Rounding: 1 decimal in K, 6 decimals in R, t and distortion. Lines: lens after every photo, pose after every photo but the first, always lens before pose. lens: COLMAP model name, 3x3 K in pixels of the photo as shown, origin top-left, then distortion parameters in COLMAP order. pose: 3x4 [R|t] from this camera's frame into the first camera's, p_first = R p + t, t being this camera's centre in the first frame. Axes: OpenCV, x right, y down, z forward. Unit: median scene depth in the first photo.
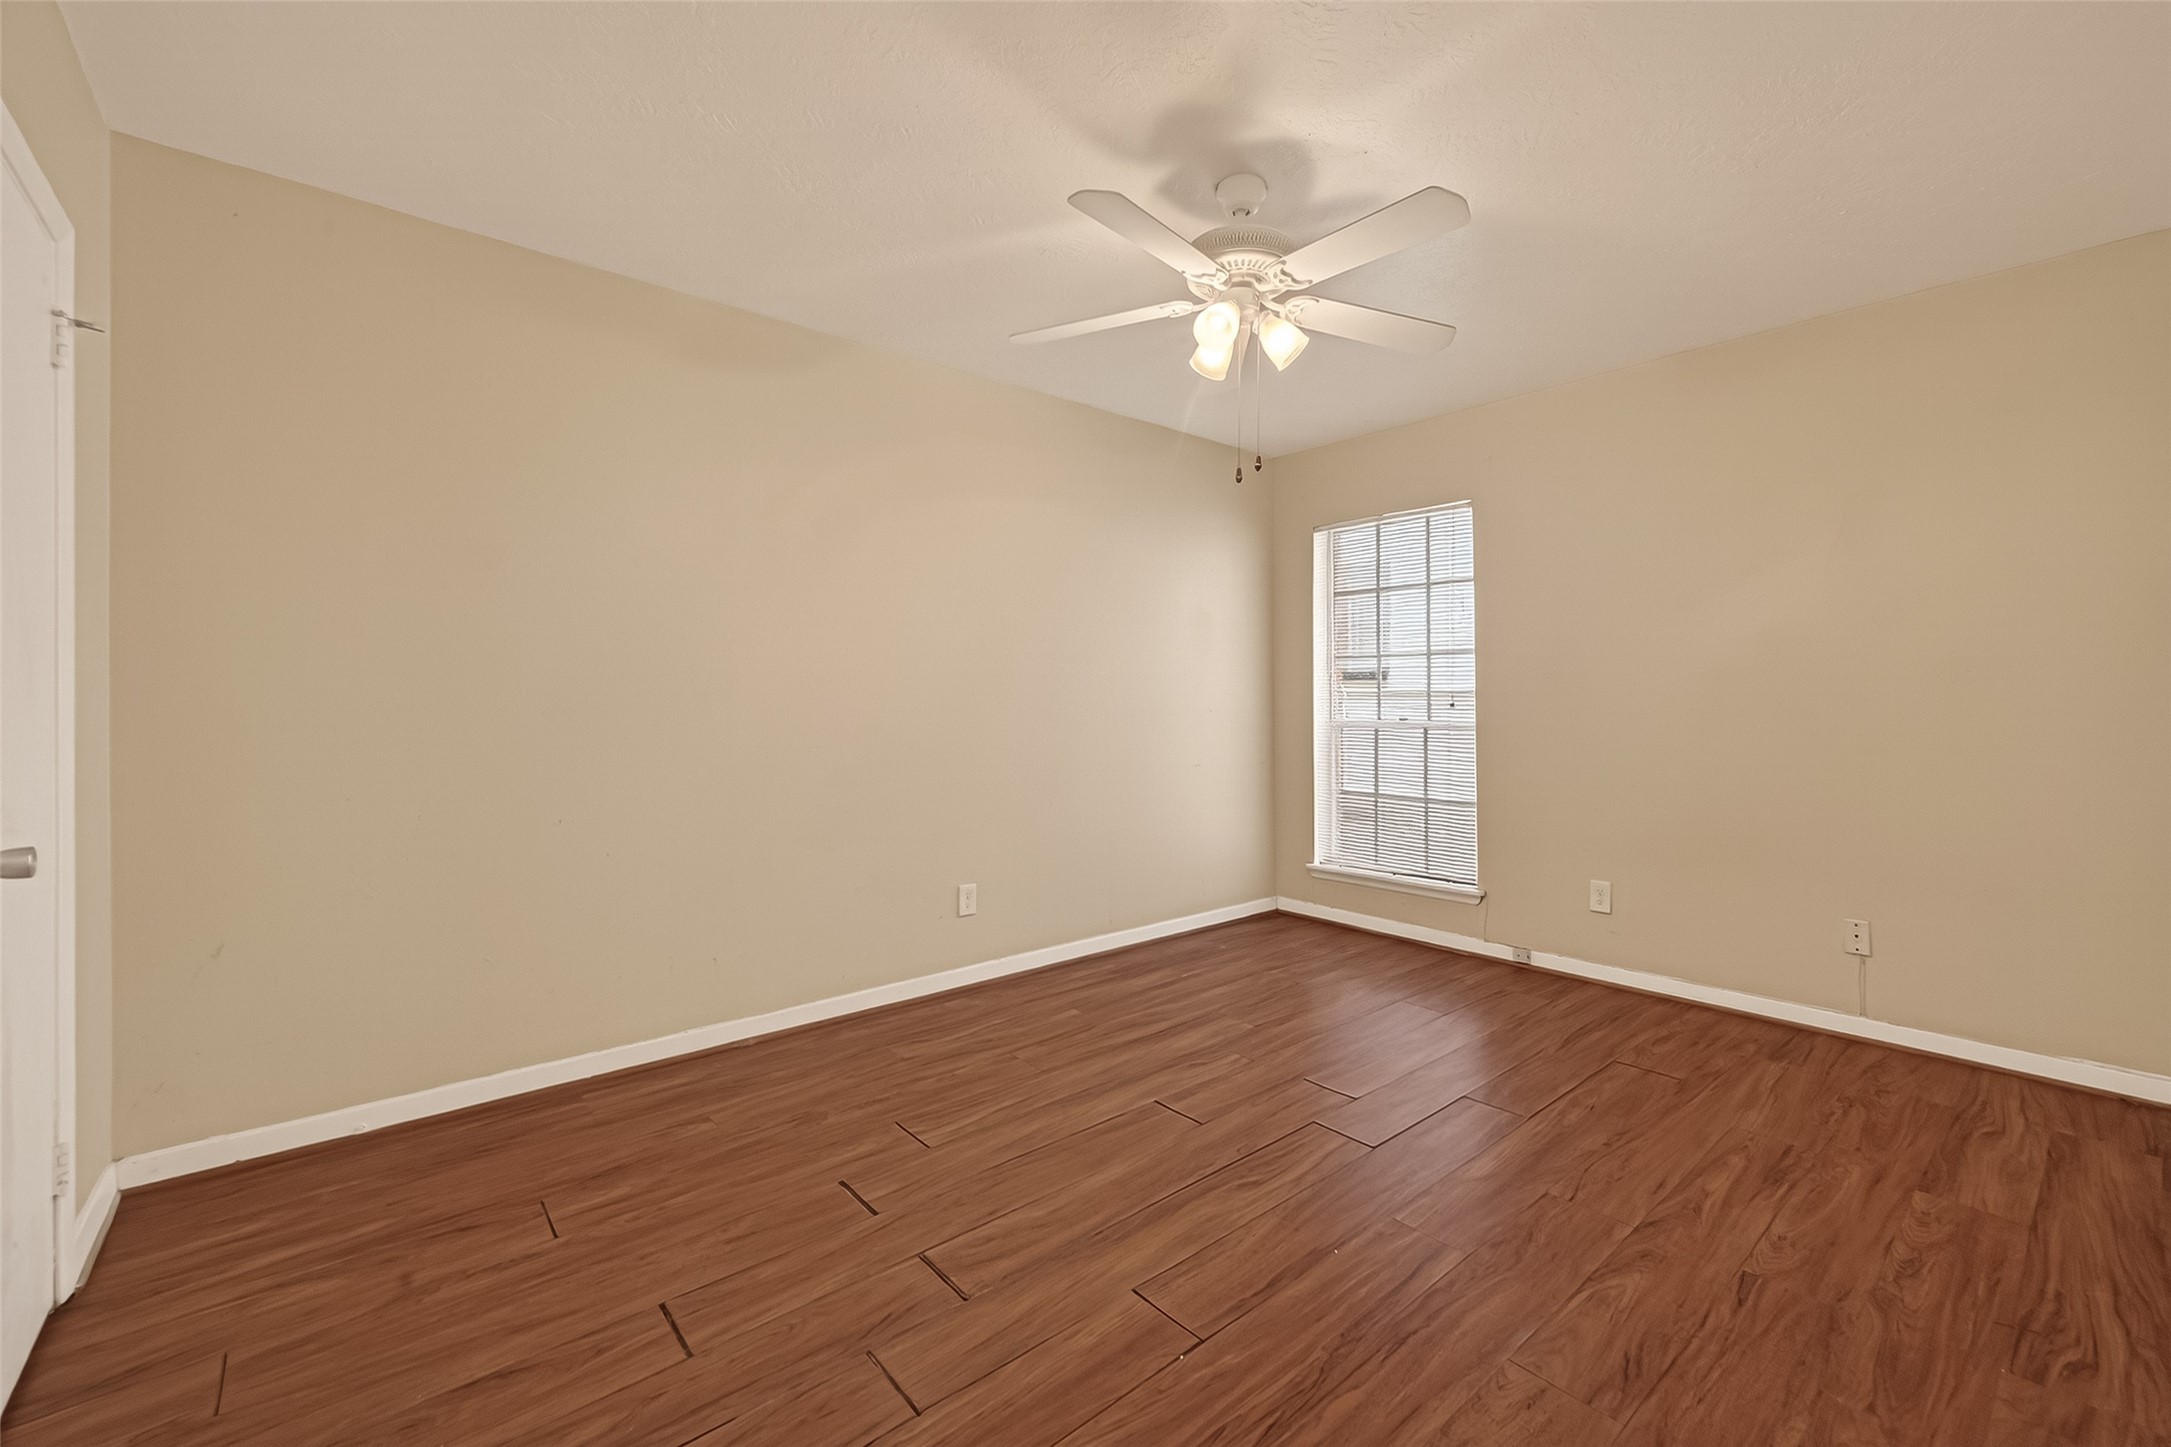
lens RADIAL K [[862.8, 0, 1096.7], [0, 862.8, 703.5], [0, 0, 1]] dist [0.007082, 0.000013]
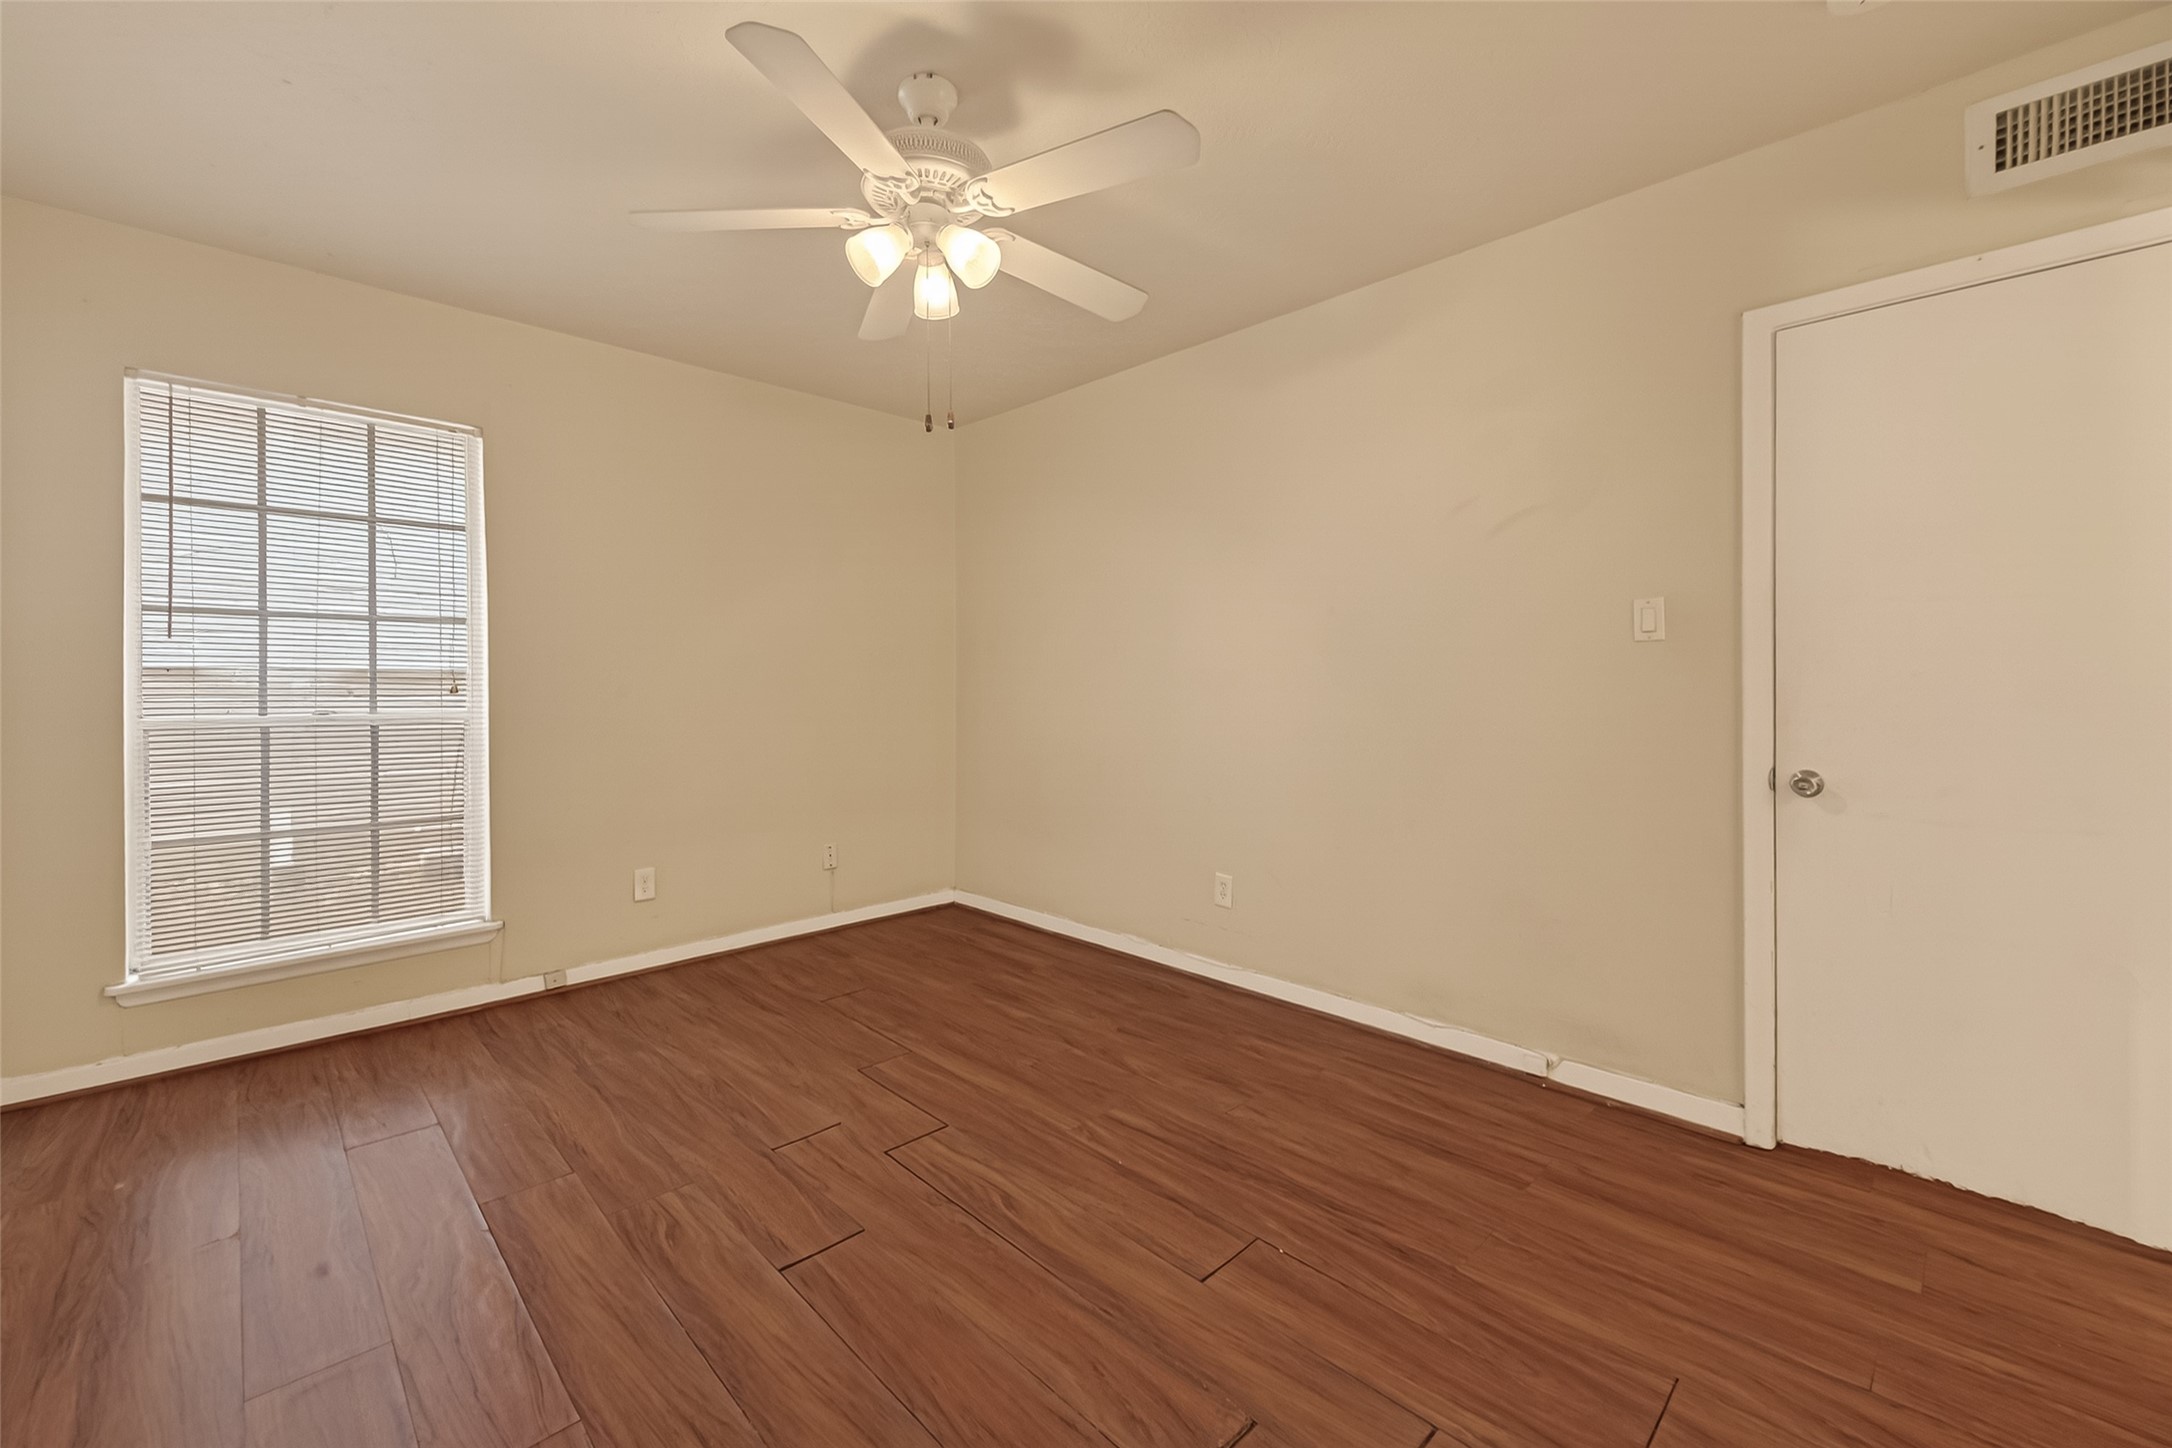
lens RADIAL K [[863.2, 0, 1097.2], [0, 863.2, 704.0], [0, 0, 1]] dist [0.007082, 0.000013]
pose [[-0.052195, -0.022172, 0.998391, -0.698345], [0.001083, 0.999752, 0.022259, -0.006376], [-0.998636, 0.002243, -0.052158, 0.876660]]
